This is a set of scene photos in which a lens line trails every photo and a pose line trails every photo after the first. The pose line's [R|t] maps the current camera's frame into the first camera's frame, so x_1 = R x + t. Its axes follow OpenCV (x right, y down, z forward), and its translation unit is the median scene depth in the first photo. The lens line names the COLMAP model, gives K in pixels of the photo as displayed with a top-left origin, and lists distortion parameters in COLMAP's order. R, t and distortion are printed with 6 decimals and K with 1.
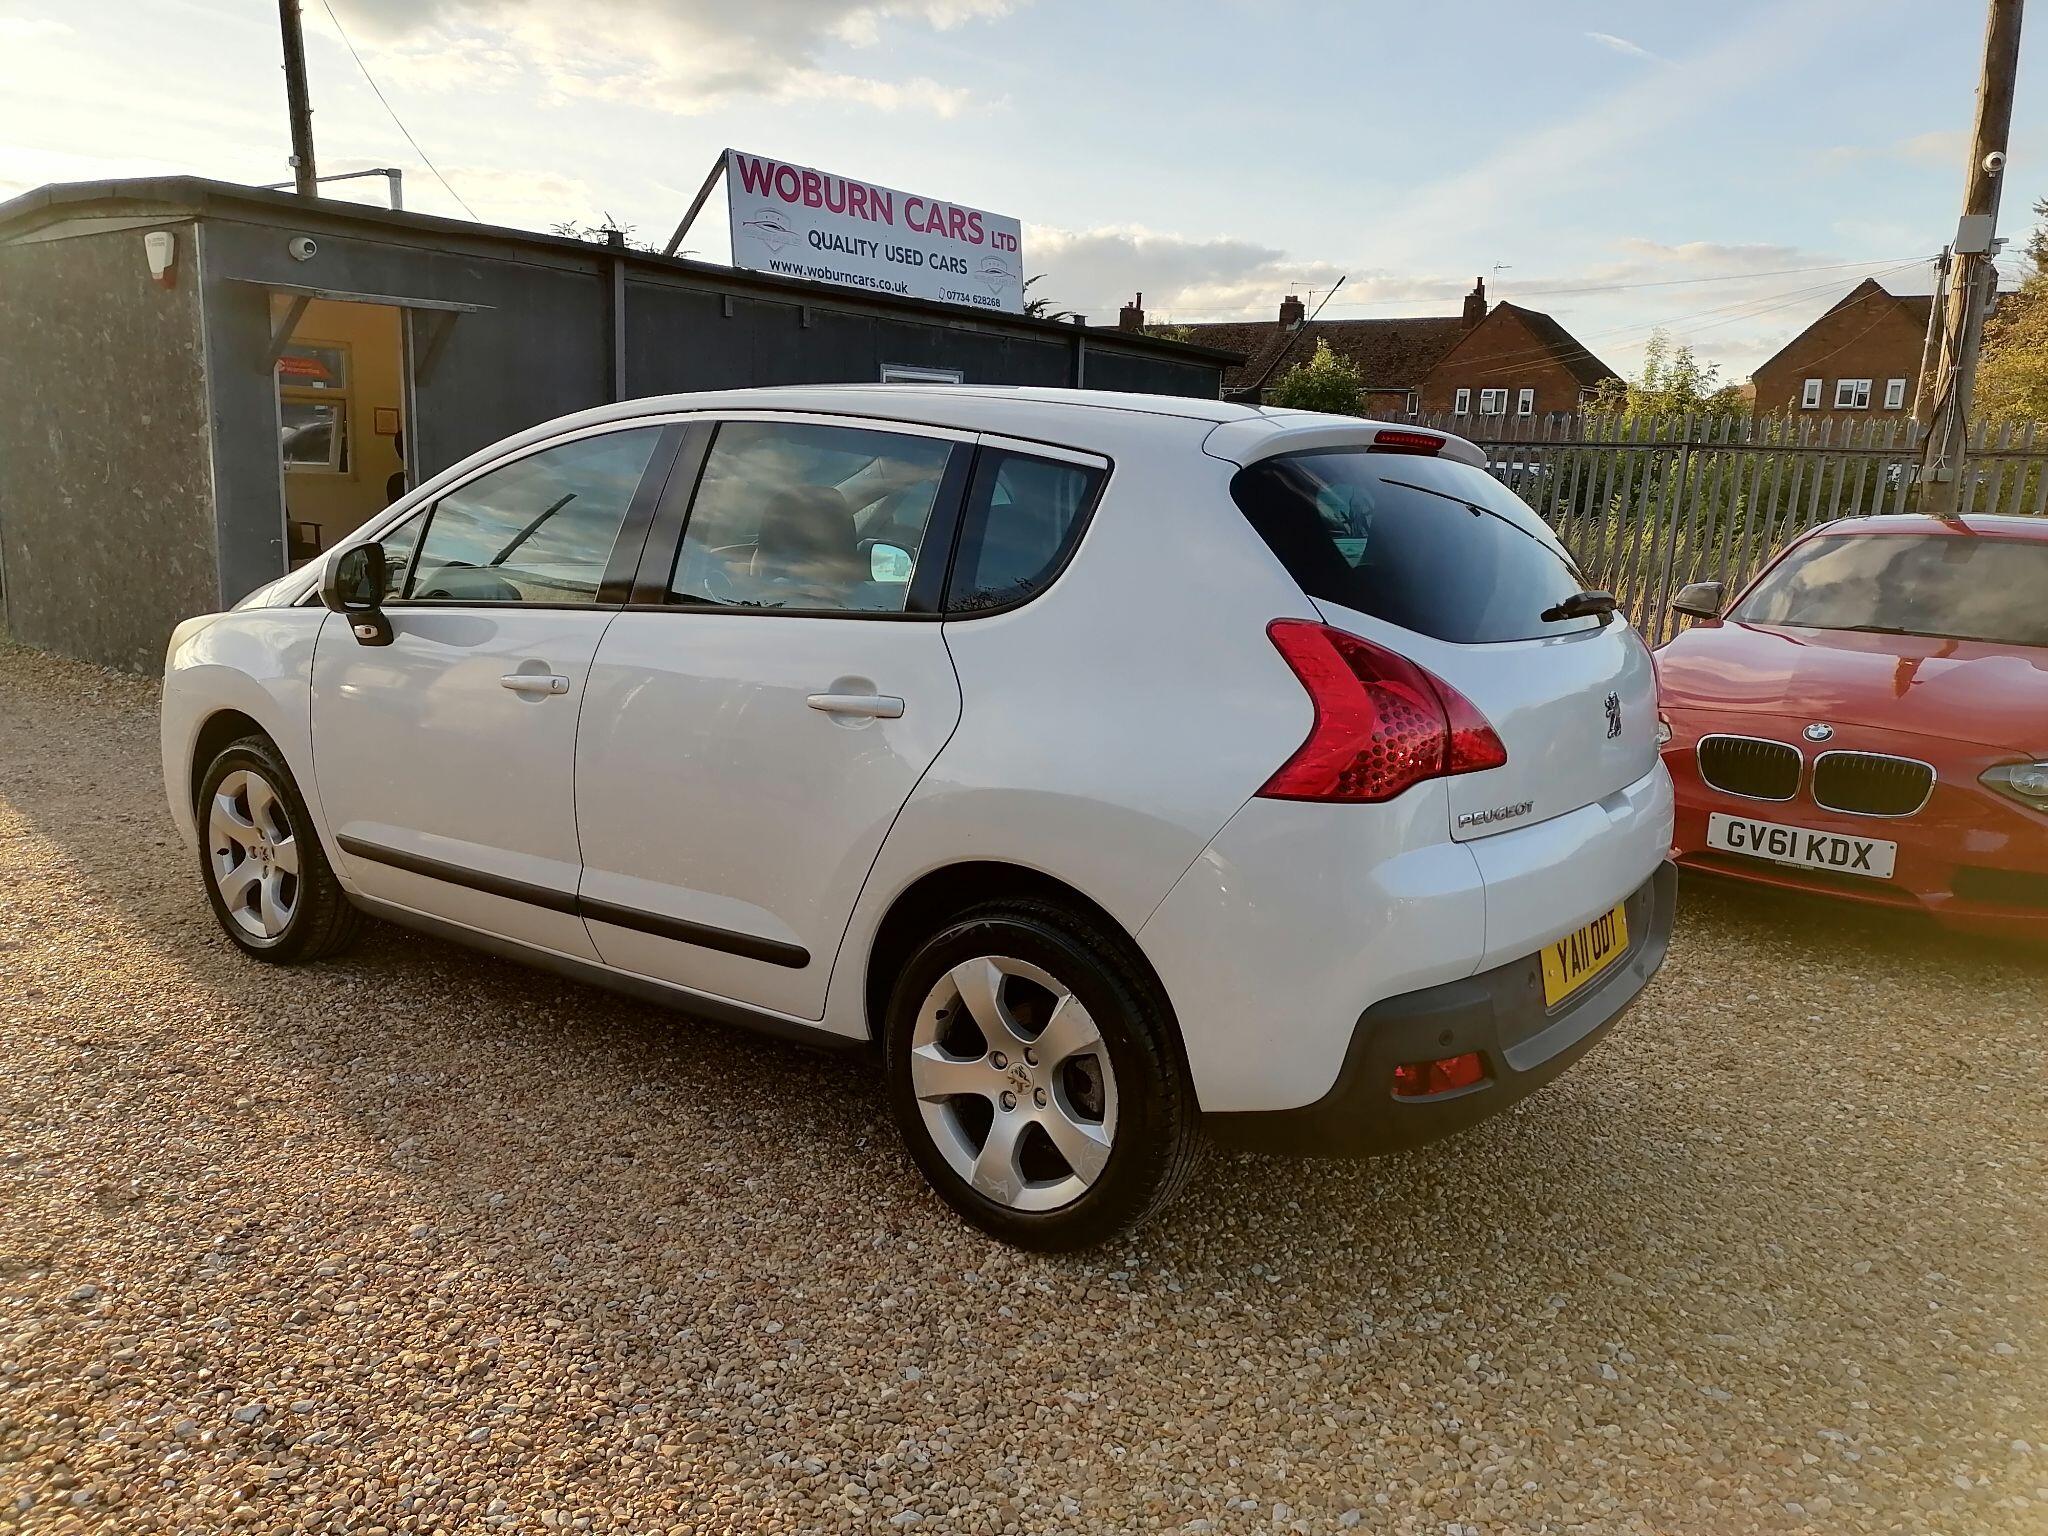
lens RADIAL K [[1556.5, 0, 1024.0], [0, 1556.5, 768.0], [0, 0, 1]] dist [0.038273, -0.009634]
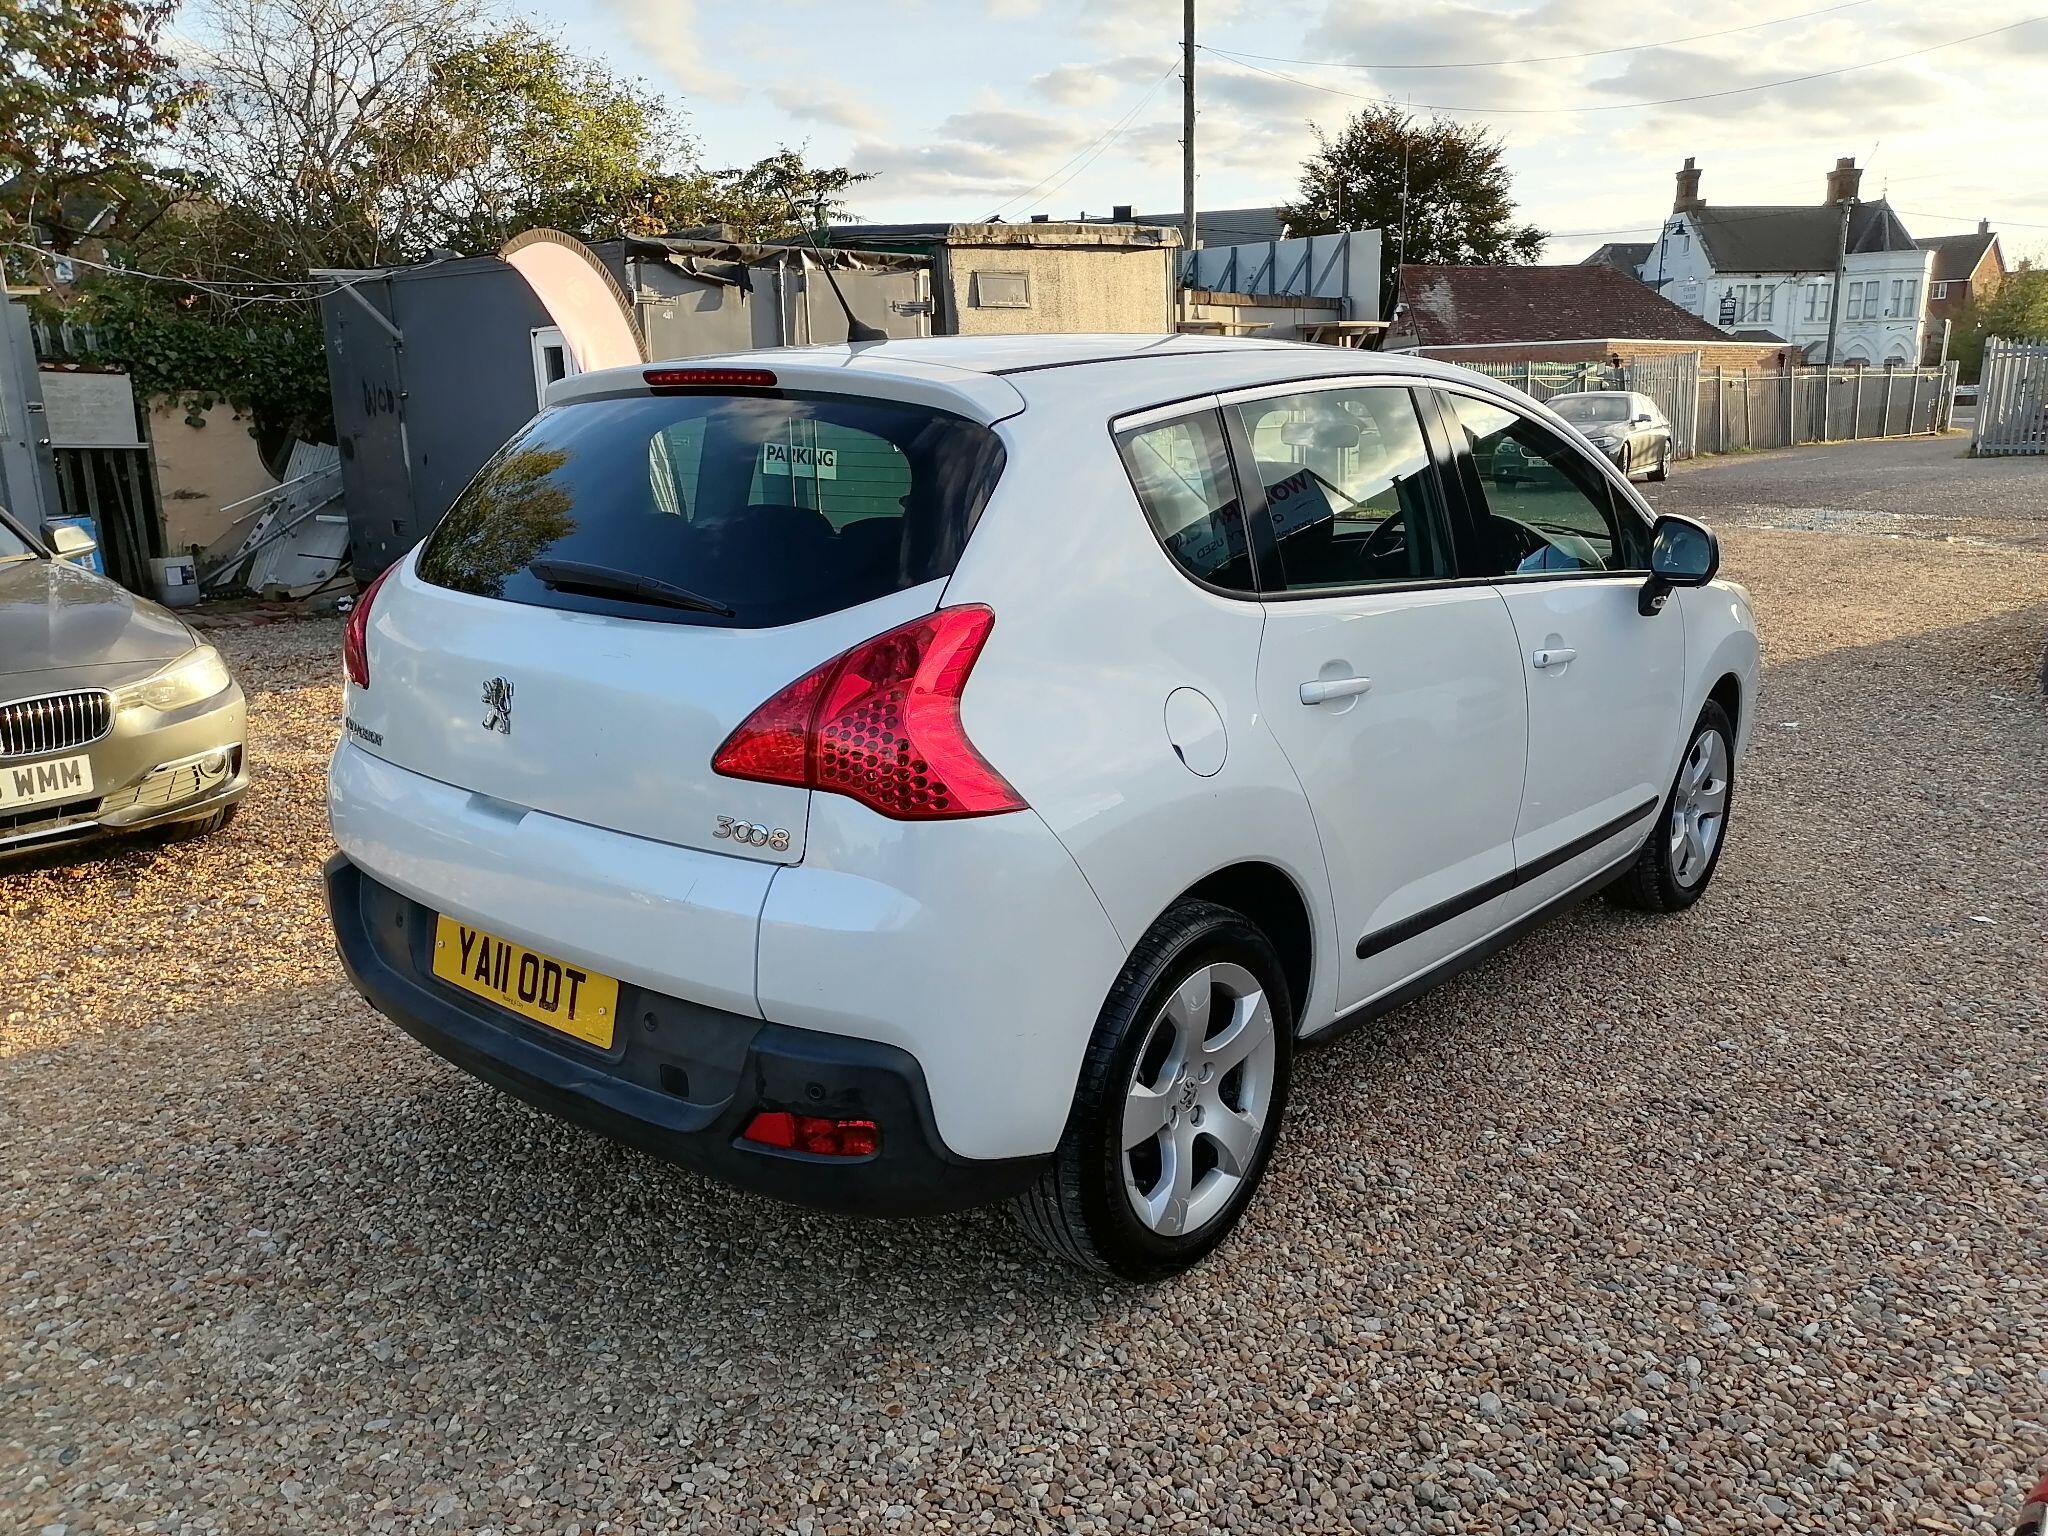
lens RADIAL K [[1568.1, 0, 1024.0], [0, 1568.1, 768.0], [0, 0, 1]] dist [0.016230, 0.002471]
pose [[-0.087221, 0.195714, -0.976775, 1.145839], [-0.178937, 0.961486, 0.208629, -0.221449], [0.979987, 0.192978, -0.048841, 1.286317]]
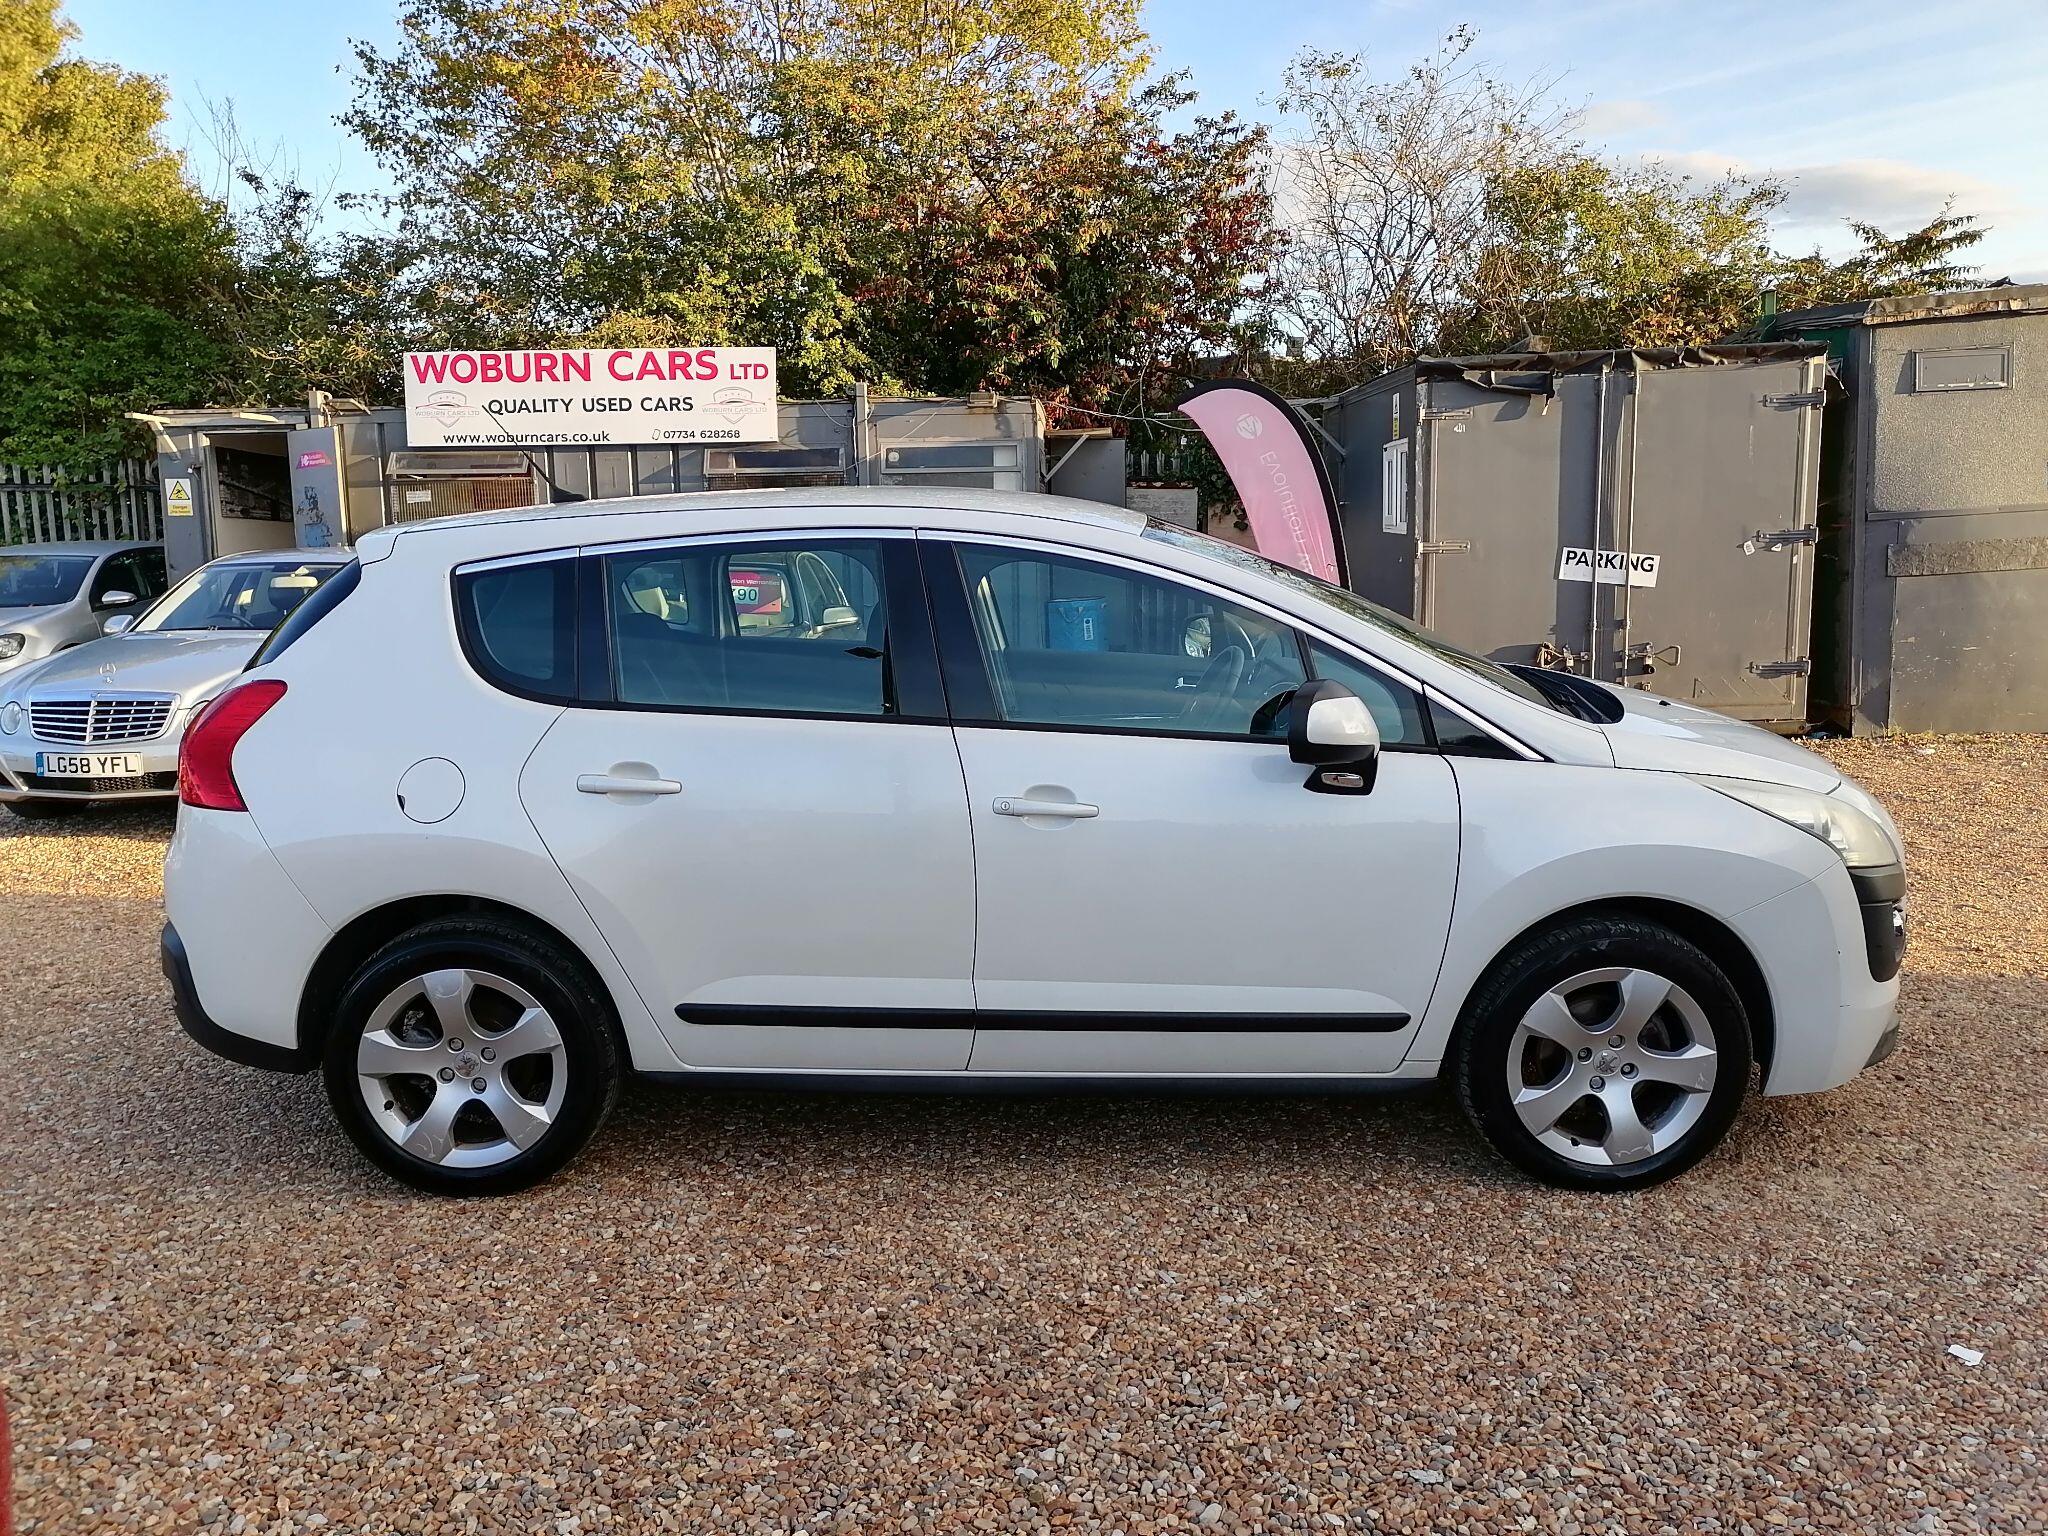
lens RADIAL K [[1608.8, 0, 1024.0], [0, 1608.8, 768.0], [0, 0, 1]] dist [0.035711, -0.003360]
pose [[-0.827485, 0.070172, -0.557086, 0.626613], [-0.114880, 0.950013, 0.290307, -0.489284], [0.549610, 0.304223, -0.778060, 2.475432]]
